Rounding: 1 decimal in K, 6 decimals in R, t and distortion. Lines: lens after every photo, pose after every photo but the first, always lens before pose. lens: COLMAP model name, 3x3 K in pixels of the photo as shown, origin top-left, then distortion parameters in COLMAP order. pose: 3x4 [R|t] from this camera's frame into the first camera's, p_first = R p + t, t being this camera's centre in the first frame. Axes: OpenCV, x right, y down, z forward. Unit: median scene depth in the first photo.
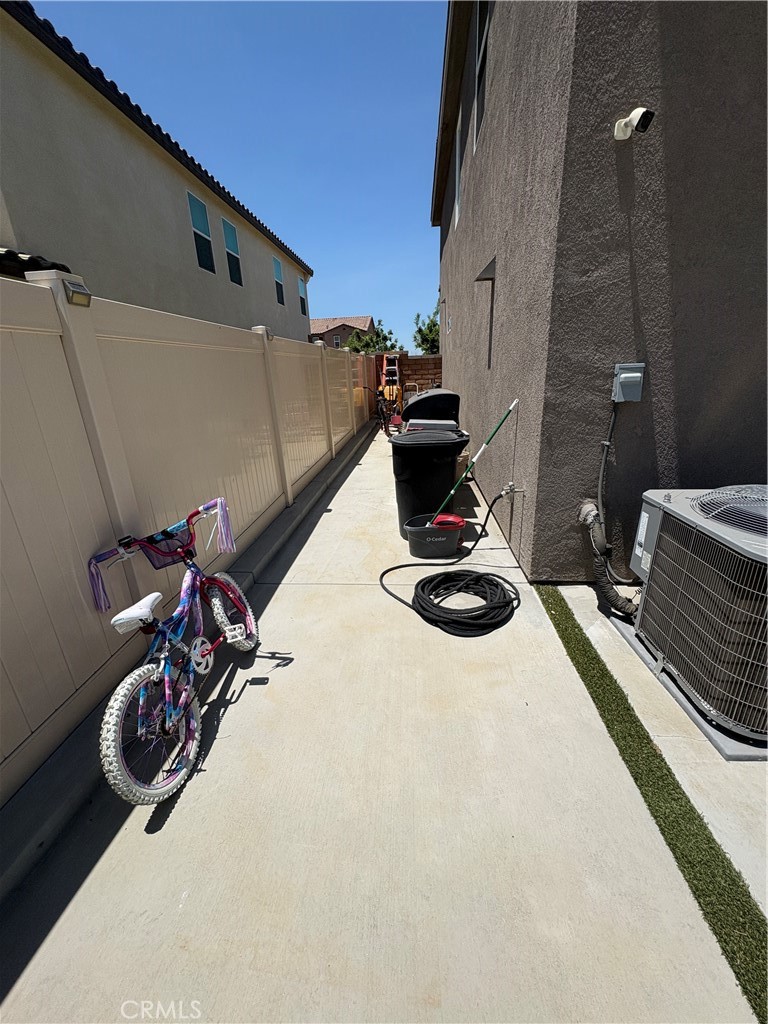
lens RADIAL K [[407.7, 0, 385.2], [0, 407.7, 513.9], [0, 0, 1]] dist [0.001215, 0.000057]
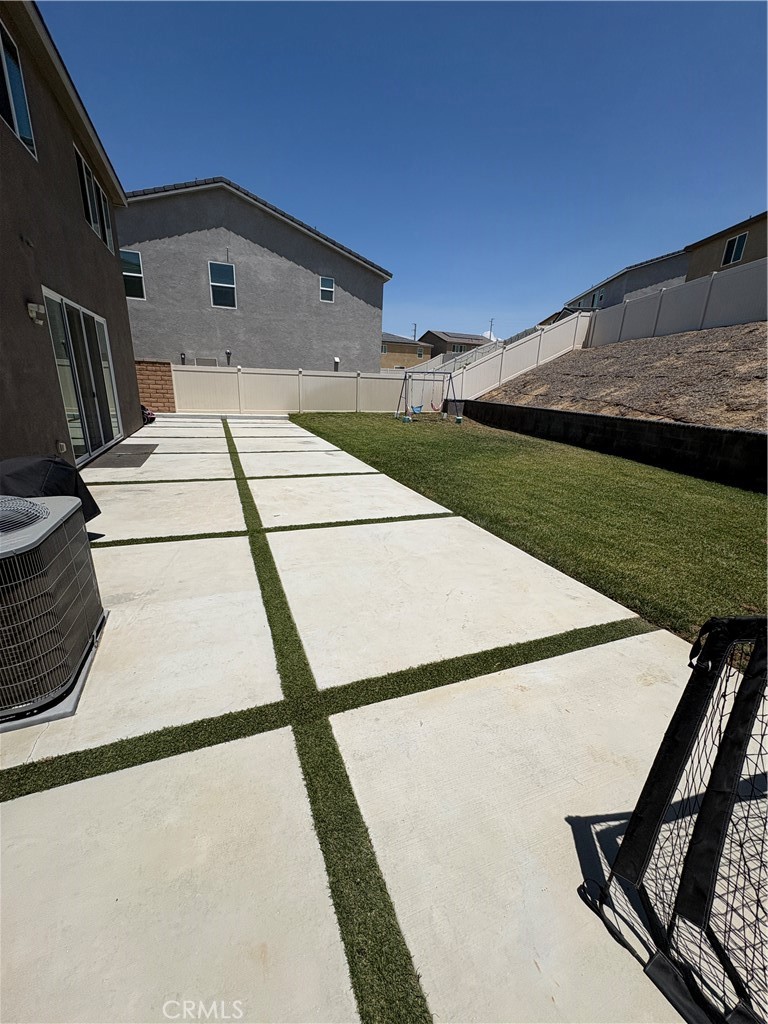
lens RADIAL K [[407.7, 0, 384.0], [0, 407.7, 511.9], [0, 0, 1]] dist [0.001215, 0.000057]
pose [[-0.442275, -0.253991, 0.860164, -0.452916], [0.276233, 0.873865, 0.400069, -0.144030], [-0.853281, 0.414546, -0.316328, 0.373940]]
